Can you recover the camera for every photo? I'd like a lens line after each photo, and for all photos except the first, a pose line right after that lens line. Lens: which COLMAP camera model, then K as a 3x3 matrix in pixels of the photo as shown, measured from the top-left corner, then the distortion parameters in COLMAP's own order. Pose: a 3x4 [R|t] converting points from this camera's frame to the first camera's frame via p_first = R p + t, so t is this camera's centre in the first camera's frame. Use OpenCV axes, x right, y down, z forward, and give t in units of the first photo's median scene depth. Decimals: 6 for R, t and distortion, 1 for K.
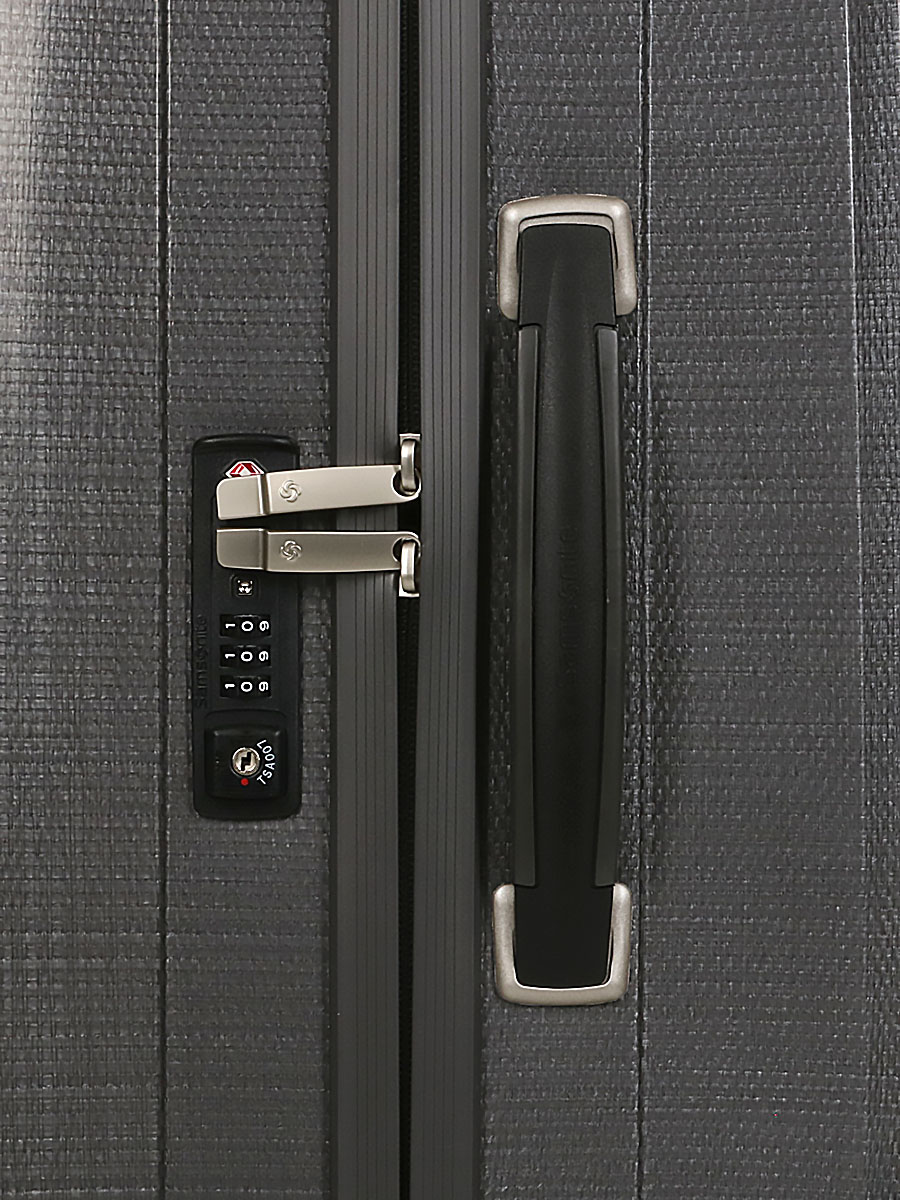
lens RADIAL K [[3528.0, 0, 447.8], [0, 3528.0, 601.3], [0, 0, 1]] dist [-0.126835, 0.000000]
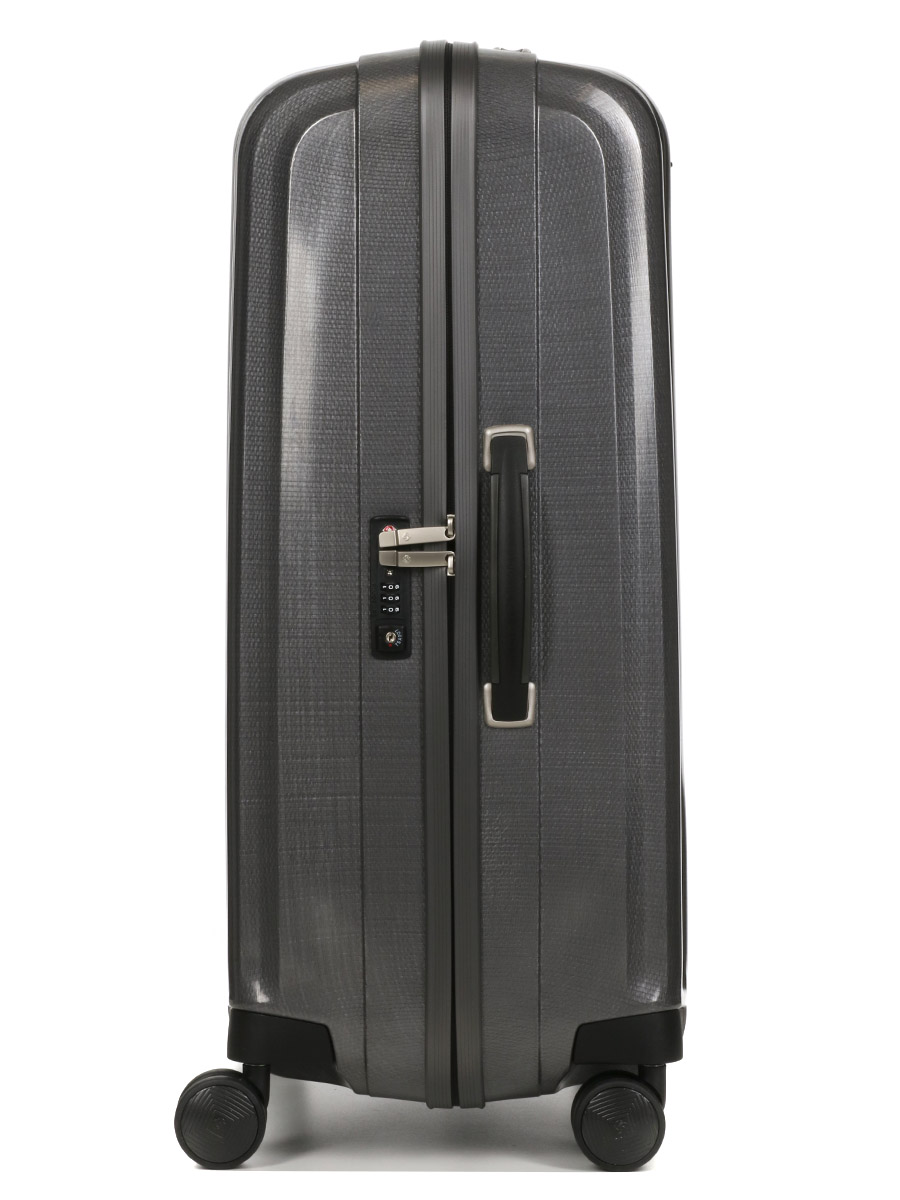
lens RADIAL K [[2051.3, 0, 440.9], [0, 2051.3, 599.9], [0, 0, 1]] dist [0.008048, 0.000000]
pose [[0.999938, -0.008700, -0.006913, -0.008261], [0.008712, 0.999961, 0.001645, 0.014599], [0.006898, -0.001706, 0.999975, -0.559345]]
